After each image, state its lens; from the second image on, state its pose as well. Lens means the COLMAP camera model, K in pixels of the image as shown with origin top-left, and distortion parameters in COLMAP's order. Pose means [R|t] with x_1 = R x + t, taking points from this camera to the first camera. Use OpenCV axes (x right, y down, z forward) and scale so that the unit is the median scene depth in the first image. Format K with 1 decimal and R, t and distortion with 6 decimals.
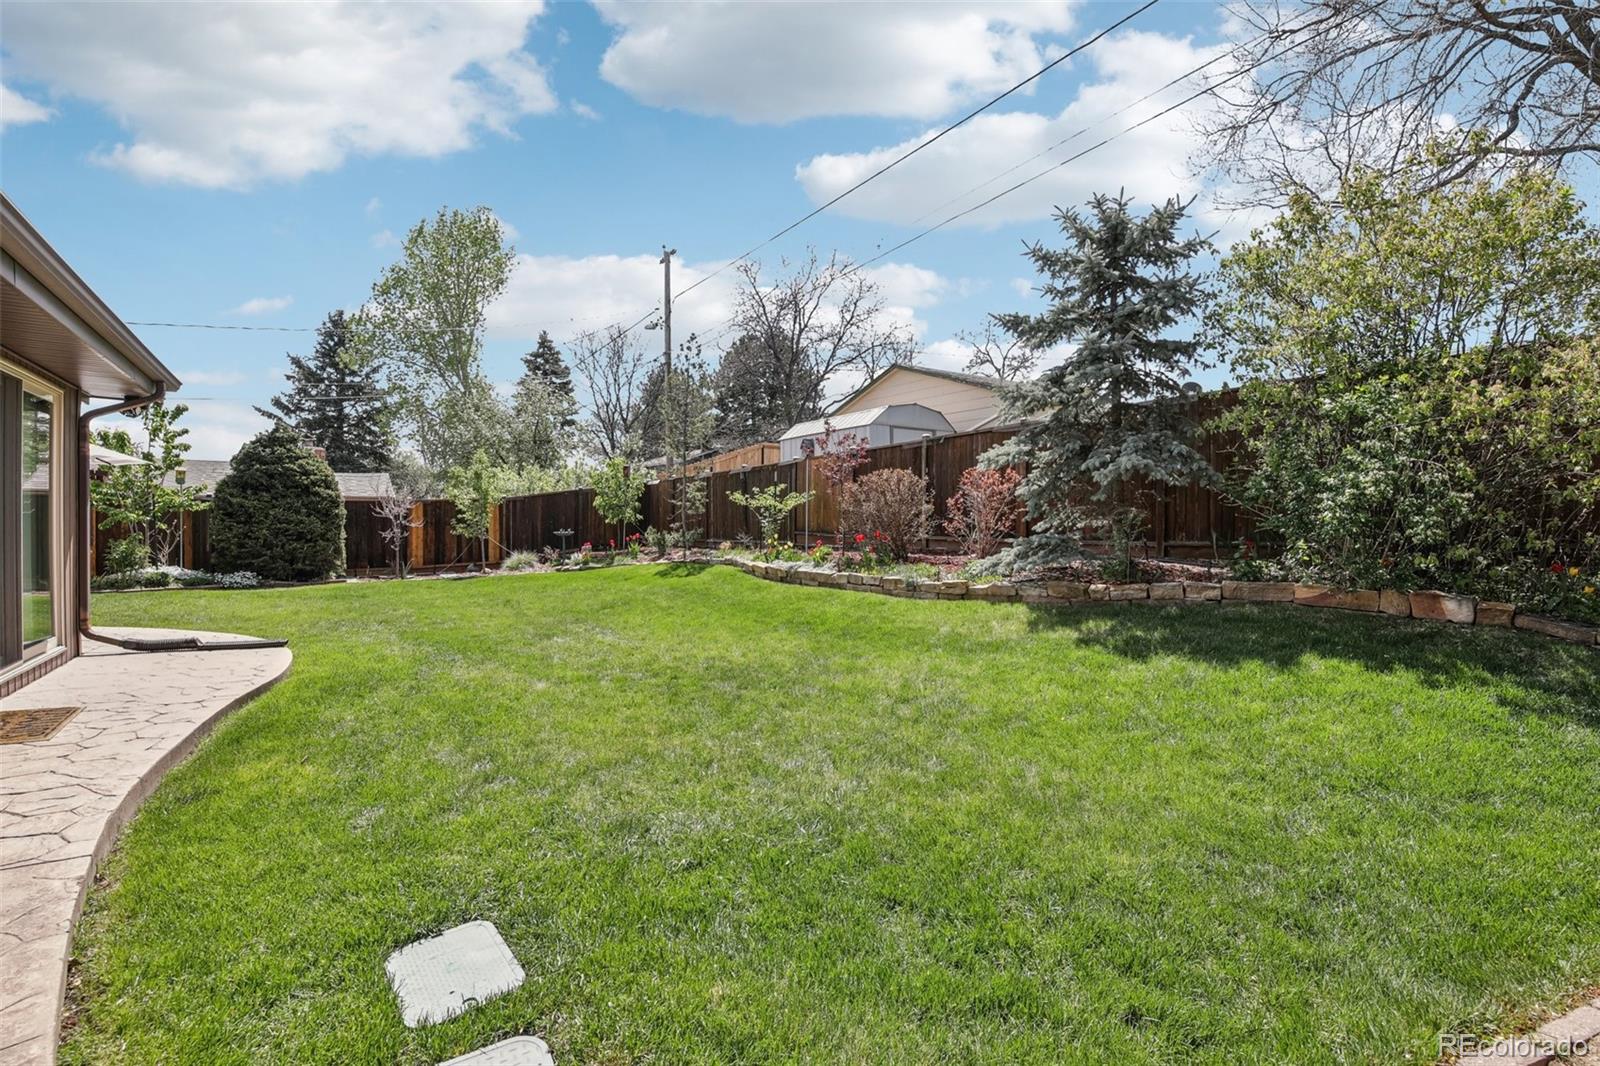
lens RADIAL K [[697.2, 0, 795.7], [0, 697.2, 526.1], [0, 0, 1]] dist [0.001826, 0.000024]
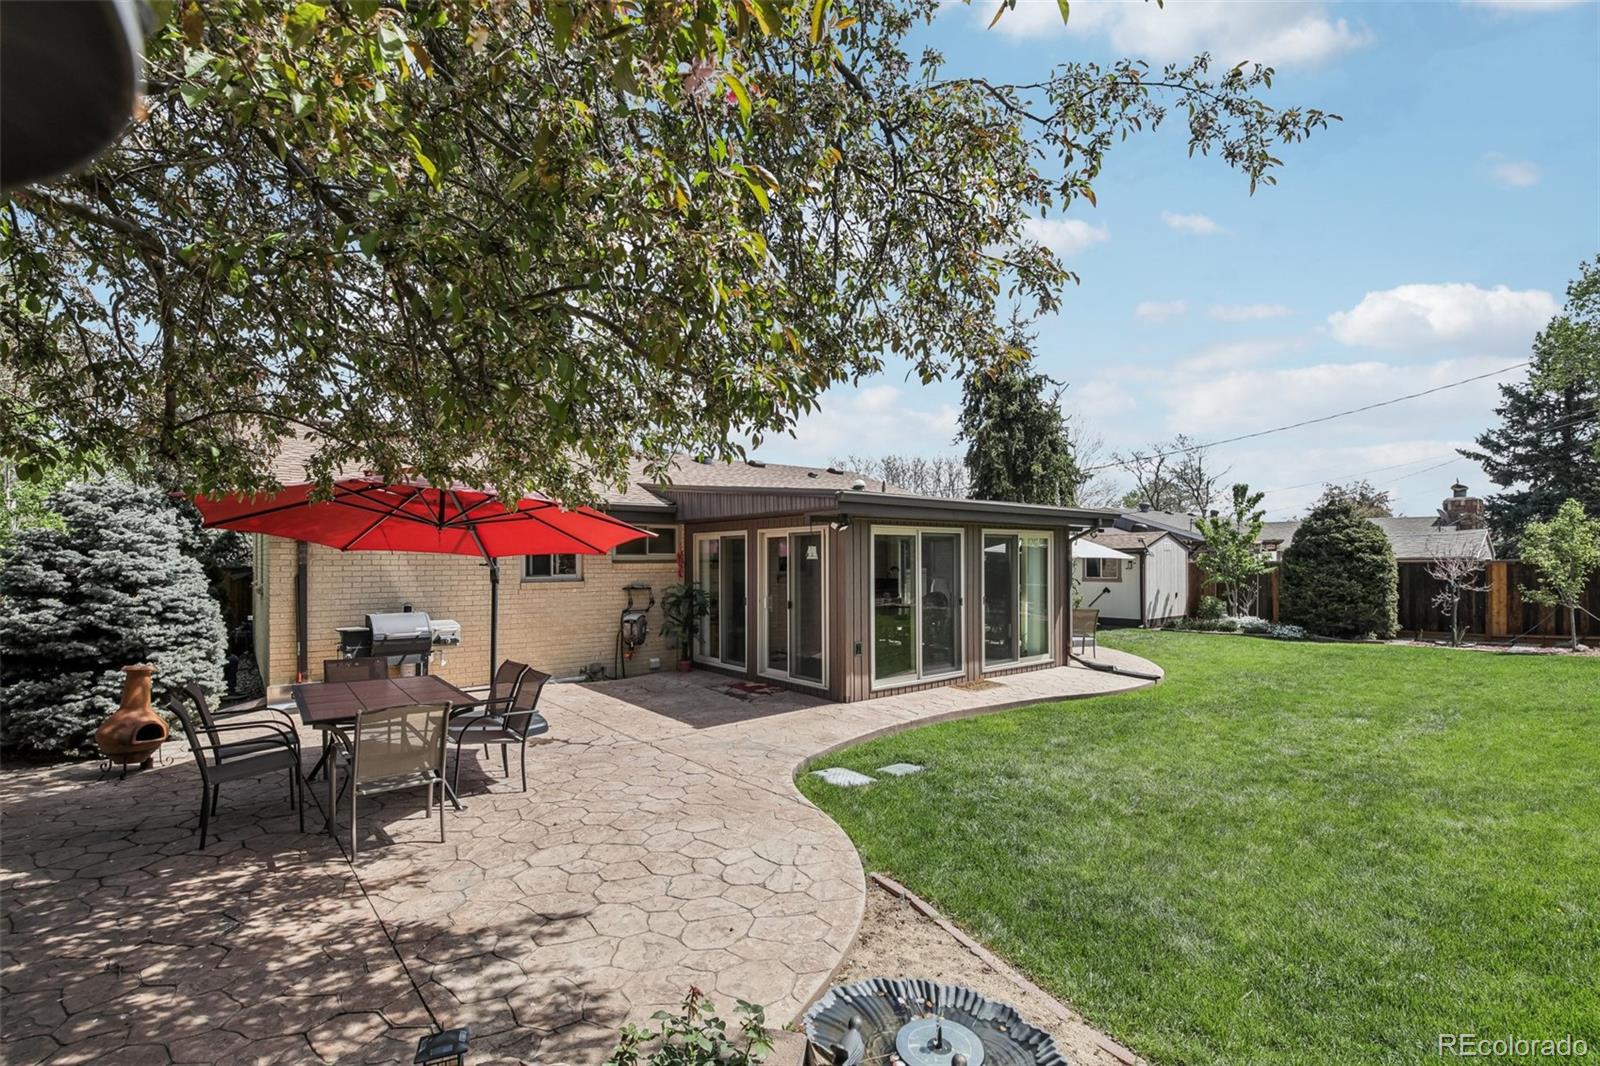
lens RADIAL K [[697.2, 0, 796.2], [0, 697.2, 544.7], [0, 0, 1]] dist [0.001826, 0.000024]
pose [[0.084873, -0.030908, -0.995912, 0.322231], [-0.000641, 0.999517, -0.031074, -0.034131], [0.996392, 0.003275, 0.084812, 0.031820]]
